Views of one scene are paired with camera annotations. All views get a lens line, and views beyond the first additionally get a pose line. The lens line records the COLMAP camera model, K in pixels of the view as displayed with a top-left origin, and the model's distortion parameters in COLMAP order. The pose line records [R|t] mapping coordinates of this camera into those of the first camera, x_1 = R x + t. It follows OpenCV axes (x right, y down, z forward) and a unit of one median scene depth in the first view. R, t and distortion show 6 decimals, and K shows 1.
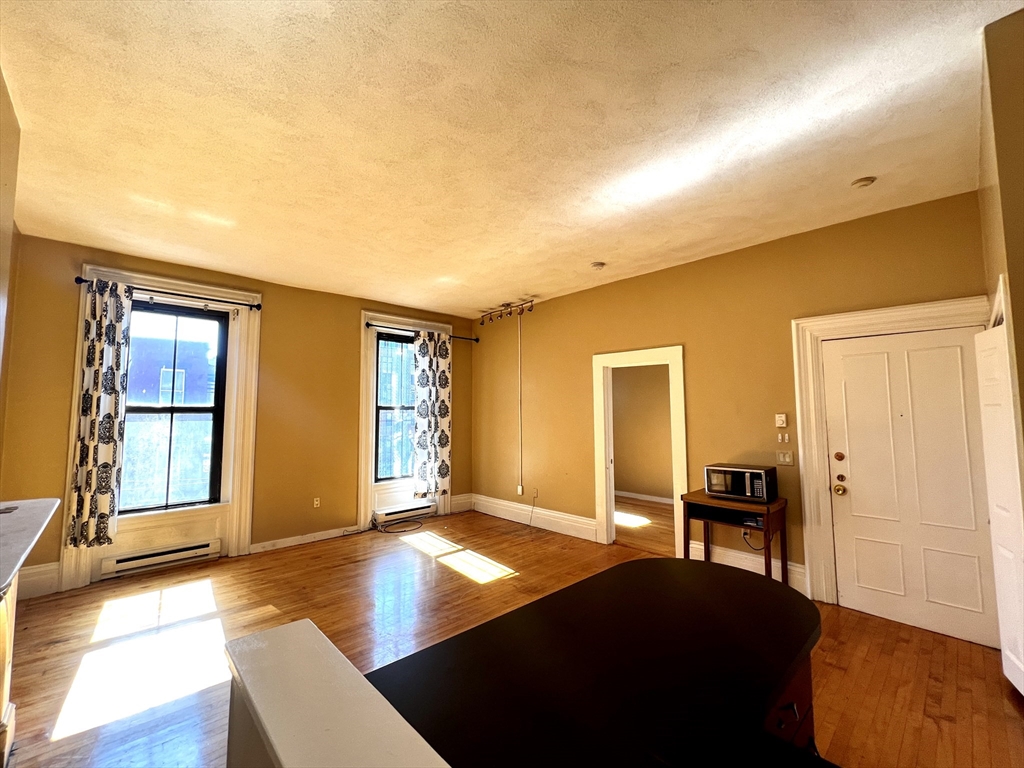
lens RADIAL K [[425.1, 0, 511.1], [0, 425.1, 381.7], [0, 0, 1]] dist [0.000684, 0.000134]
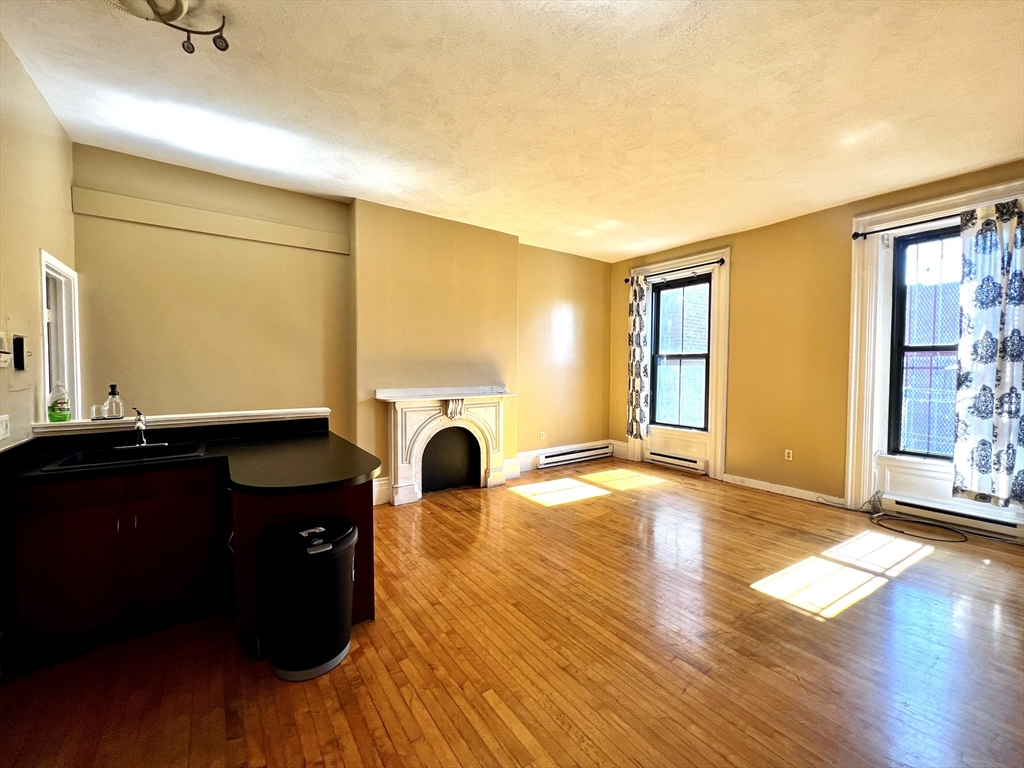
lens RADIAL K [[410.9, 0, 506.9], [0, 410.9, 385.6], [0, 0, 1]] dist [-0.002618, 0.000221]
pose [[-0.130721, 0.047490, -0.990281, 0.547603], [0.071281, 0.996717, 0.038389, 0.063997], [0.988853, -0.065570, -0.133677, 0.584529]]
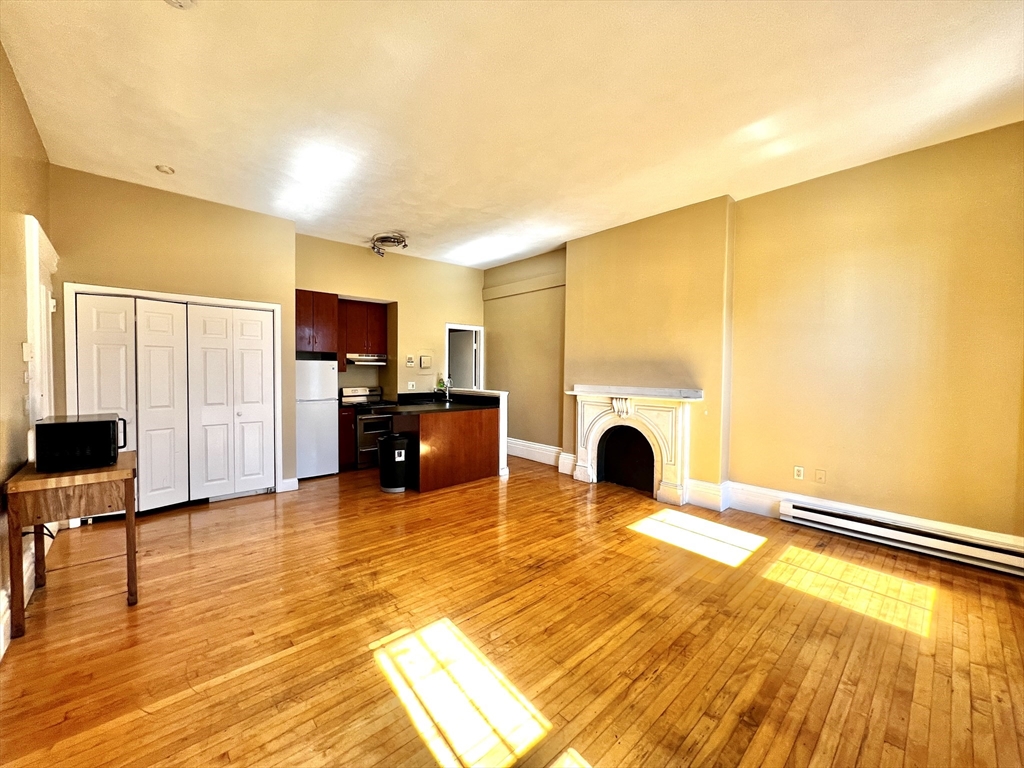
lens RADIAL K [[410.9, 0, 506.9], [0, 410.9, 385.6], [0, 0, 1]] dist [-0.002618, 0.000221]
pose [[-0.999769, -0.004497, 0.020997, -0.139286], [-0.005284, 0.999279, -0.037588, 0.133271], [-0.020813, -0.037691, -0.999073, 1.327421]]
